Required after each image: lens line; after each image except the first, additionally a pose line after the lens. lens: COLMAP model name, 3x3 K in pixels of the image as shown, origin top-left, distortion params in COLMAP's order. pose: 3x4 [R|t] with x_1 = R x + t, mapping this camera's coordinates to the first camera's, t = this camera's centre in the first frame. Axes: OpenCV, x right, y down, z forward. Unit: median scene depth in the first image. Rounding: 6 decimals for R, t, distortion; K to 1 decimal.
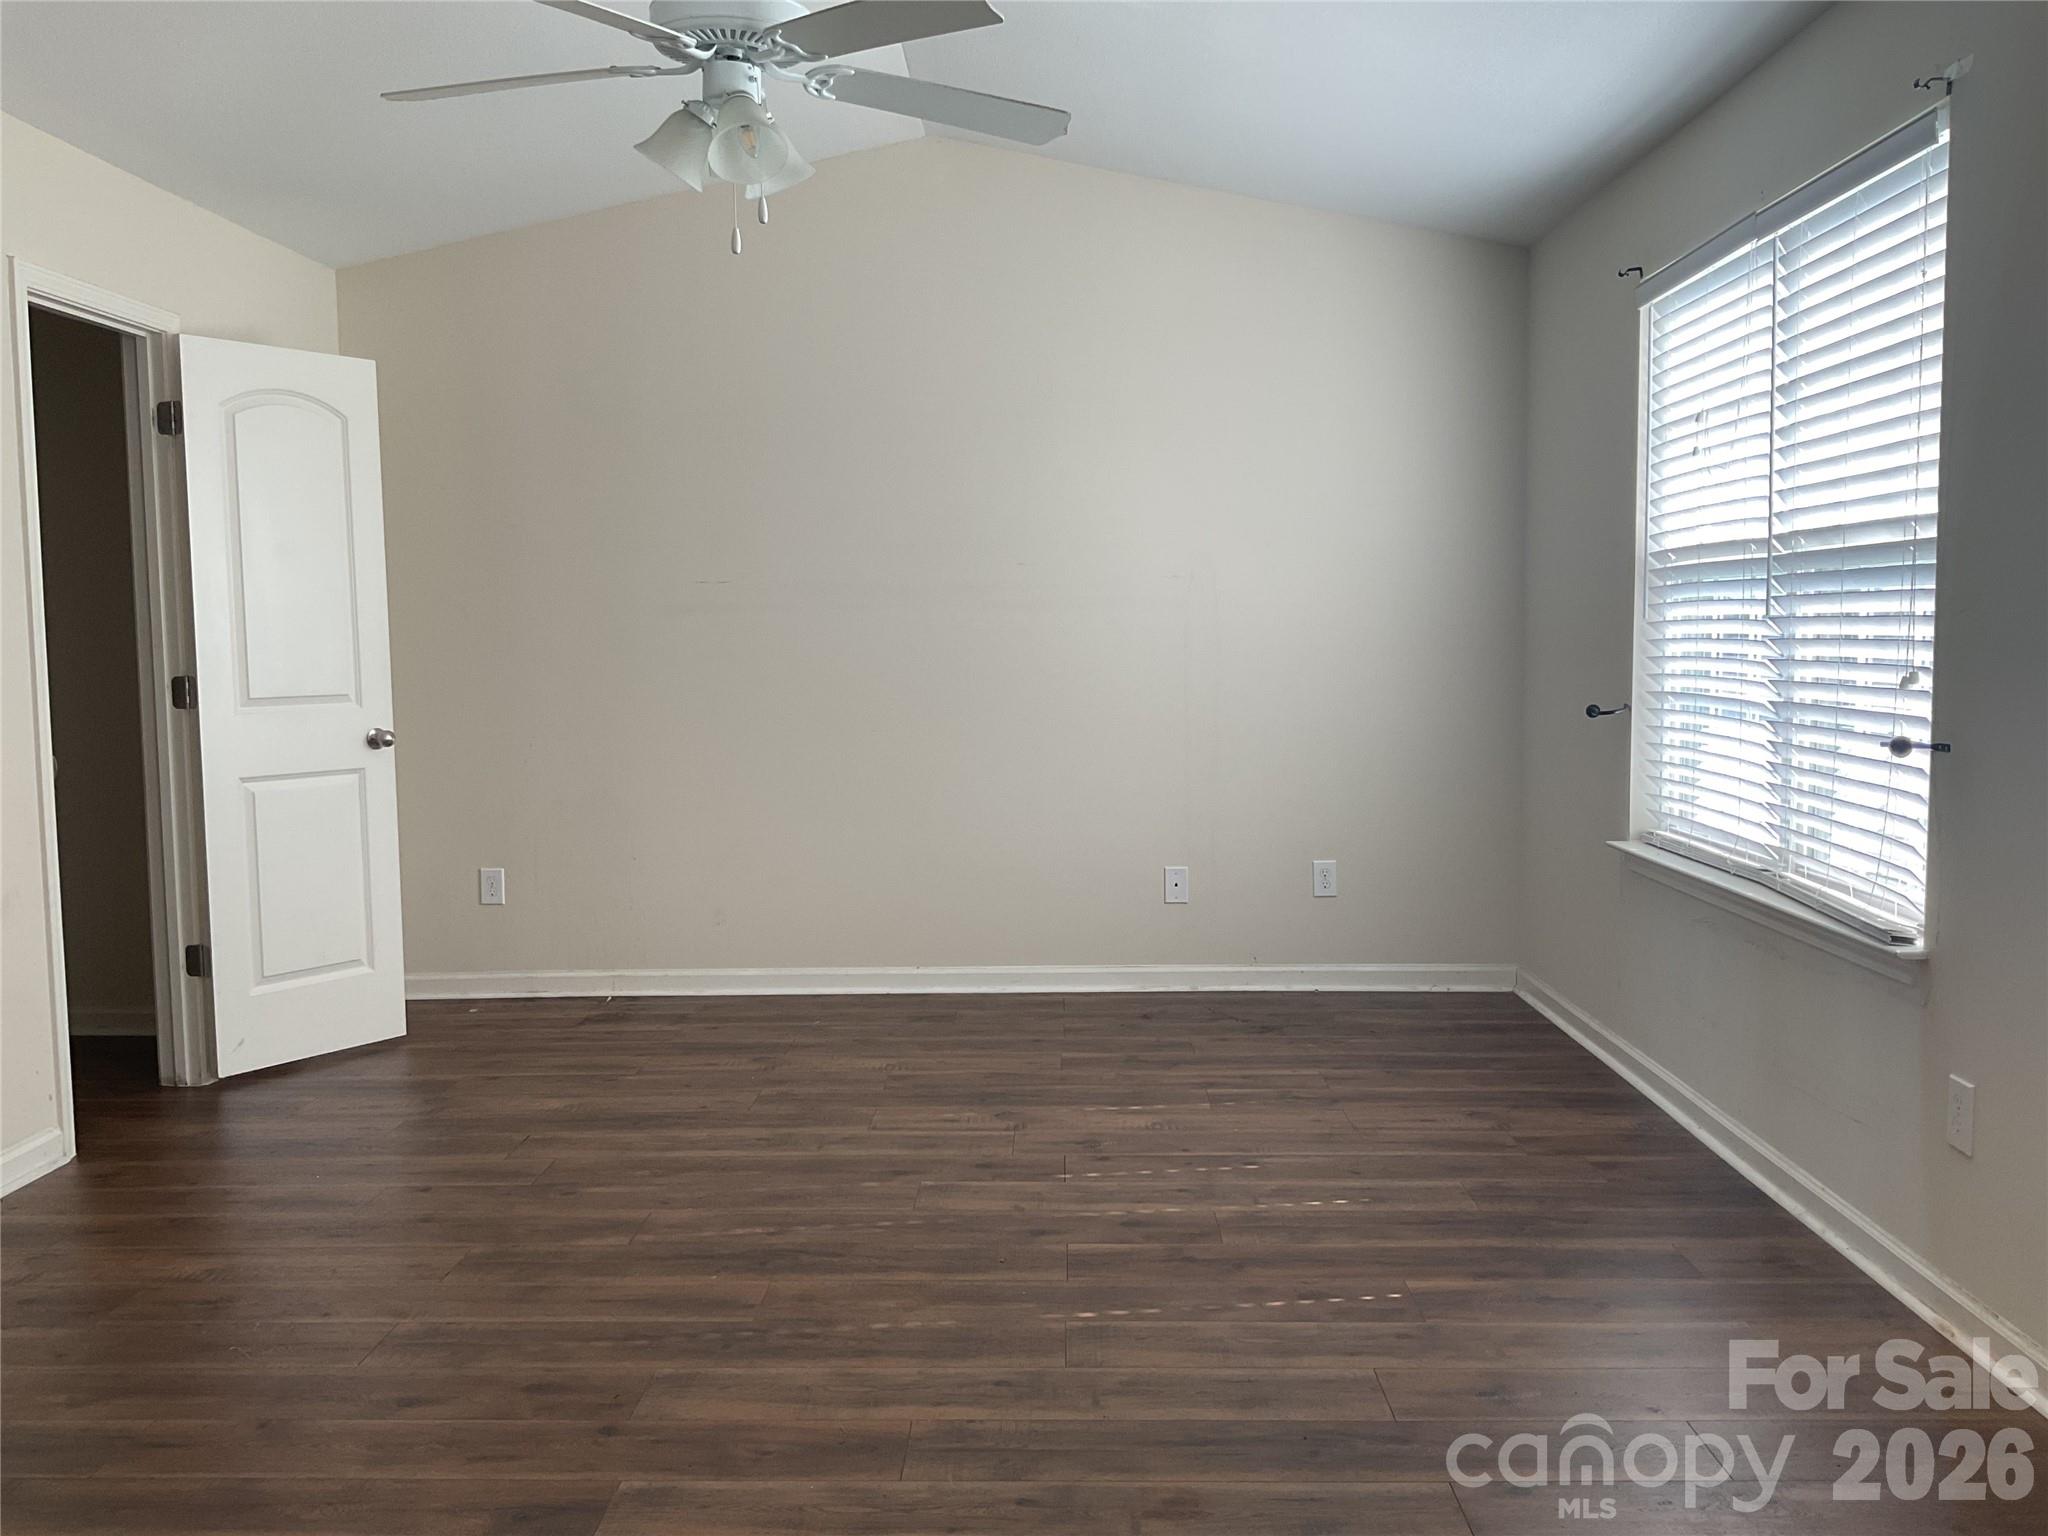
lens RADIAL K [[1714.7, 0, 1008.7], [0, 1714.7, 763.7], [0, 0, 1]] dist [0.083889, -0.105077]
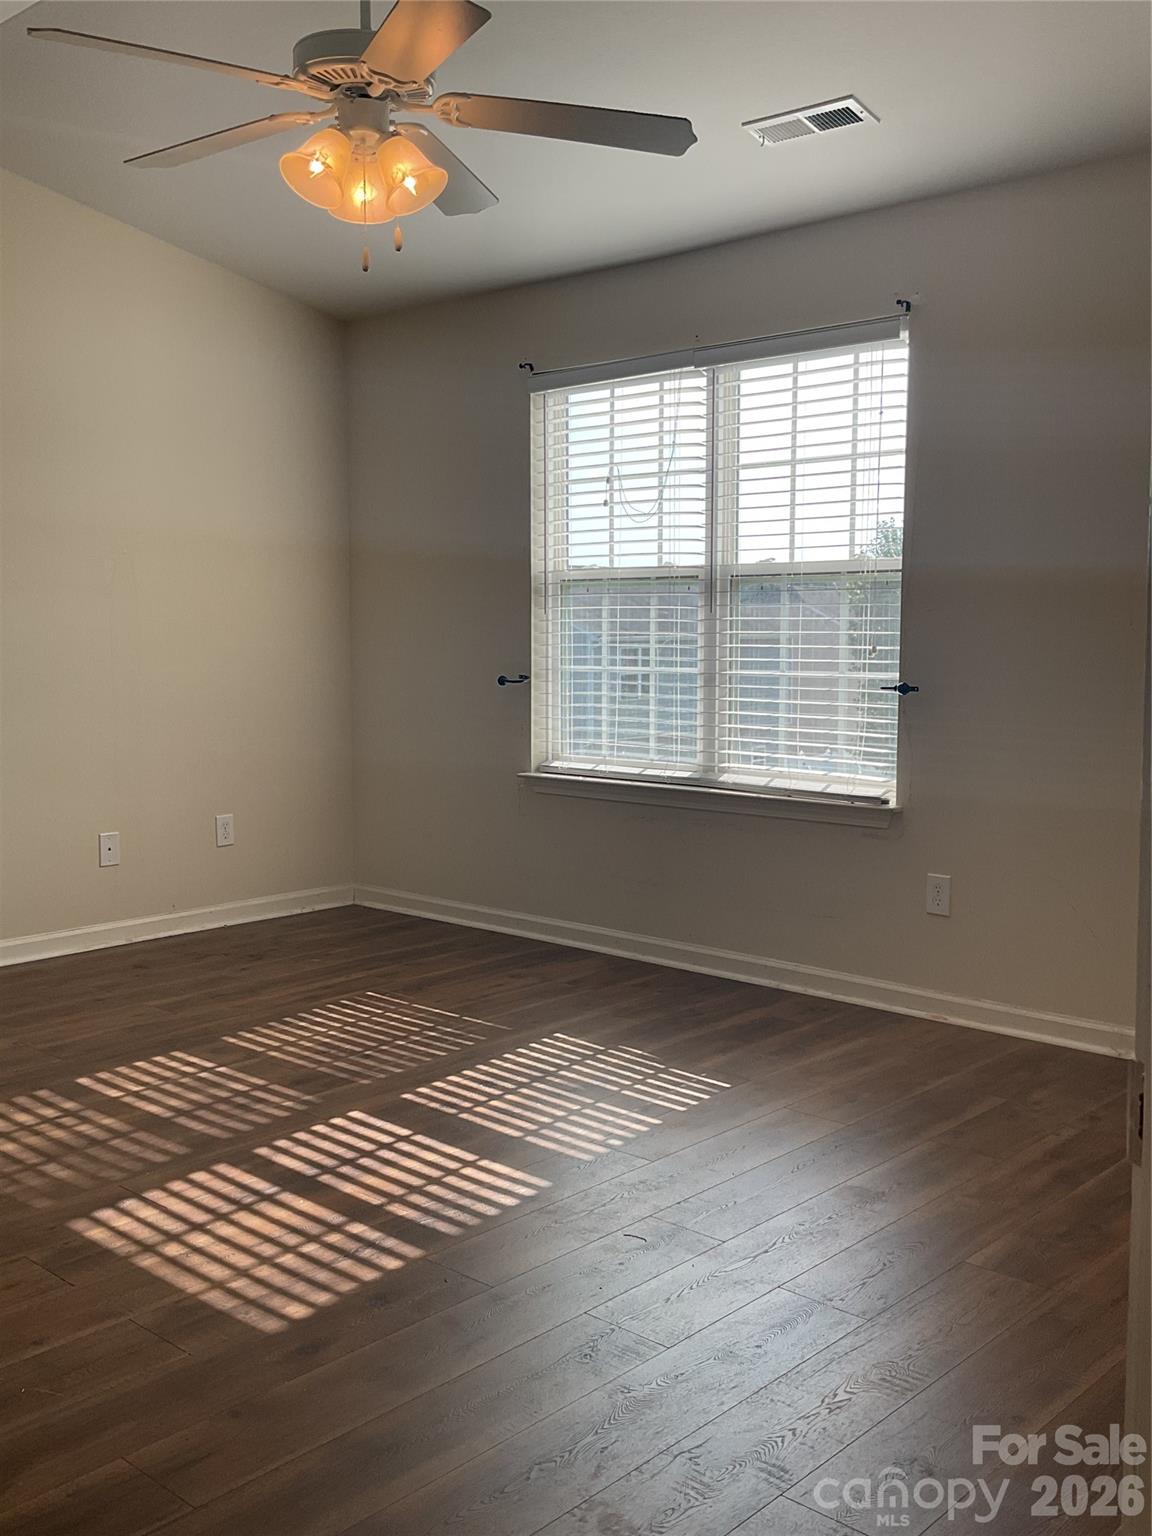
lens RADIAL K [[1510.2, 0, 571.0], [0, 1510.2, 772.2], [0, 0, 1]] dist [0.075907, 0.000000]
pose [[0.657291, -0.065278, 0.750804, -0.599402], [0.053255, 0.997774, 0.040128, -0.003453], [-0.751753, 0.013609, 0.659305, 0.181104]]
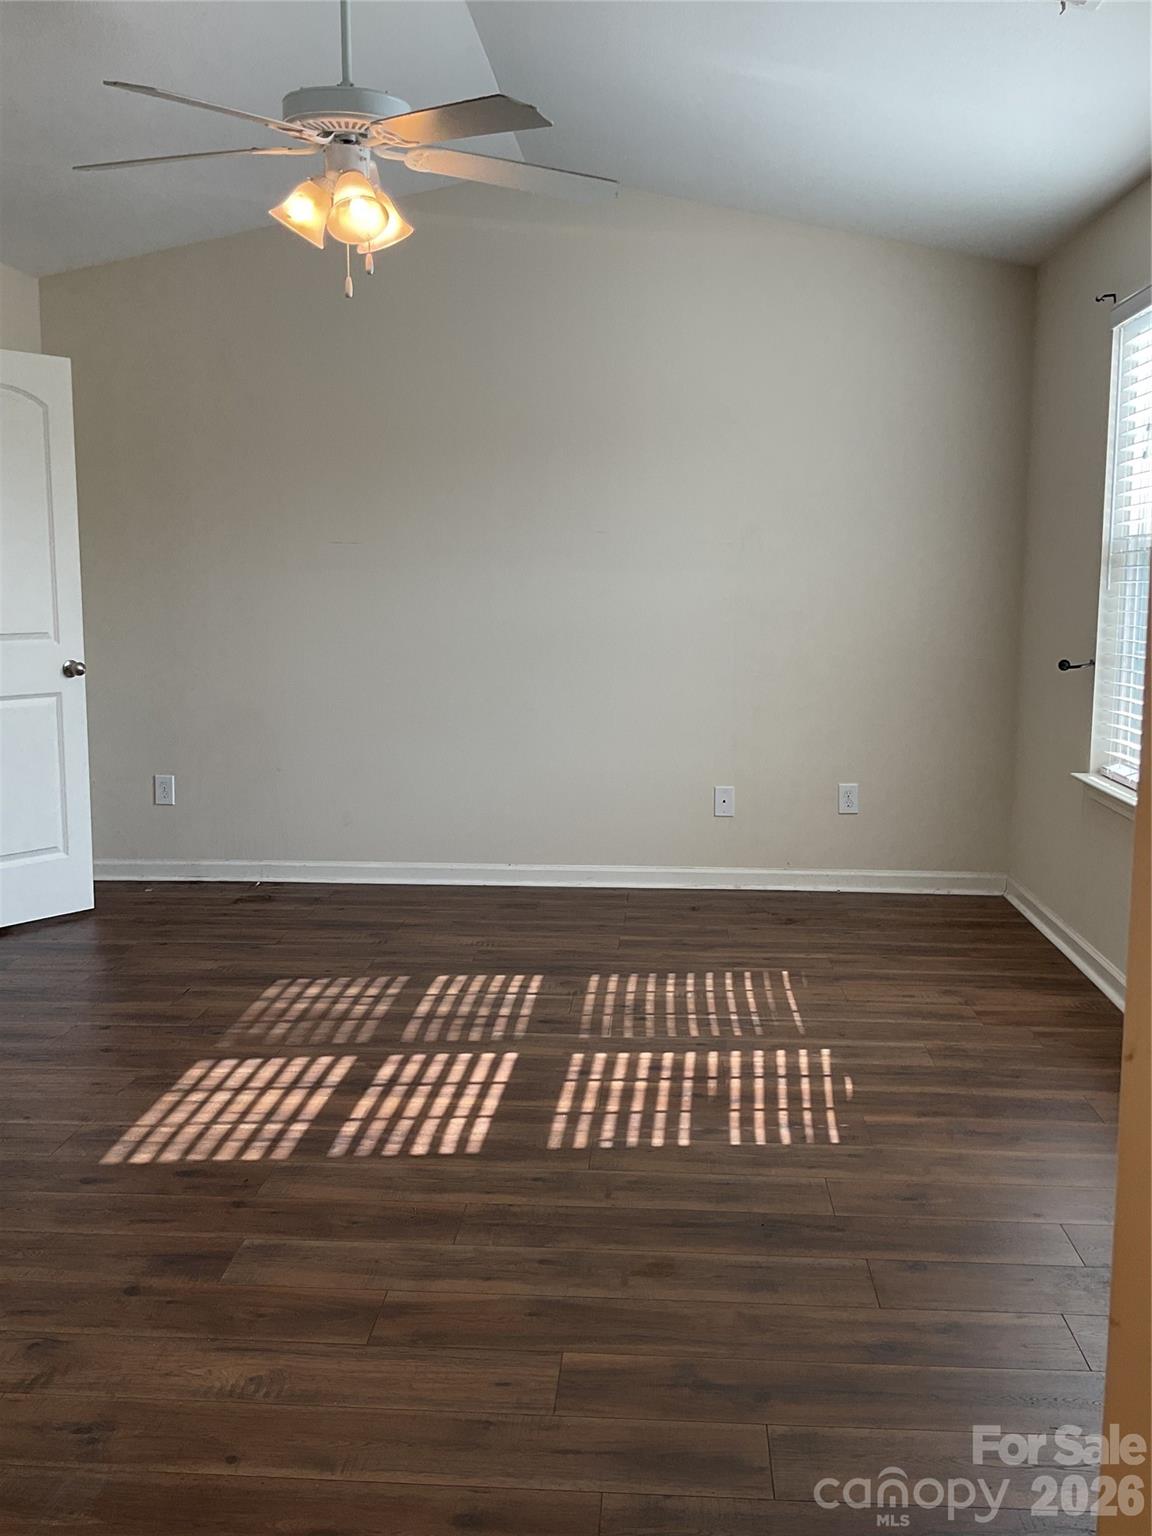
lens RADIAL K [[1510.2, 0, 571.4], [0, 1510.2, 757.1], [0, 0, 1]] dist [0.075907, 0.000000]
pose [[0.999172, 0.020859, -0.034939, 0.036042], [-0.019261, 0.998780, 0.045464, -0.009340], [0.035845, -0.044754, 0.998355, -0.087495]]
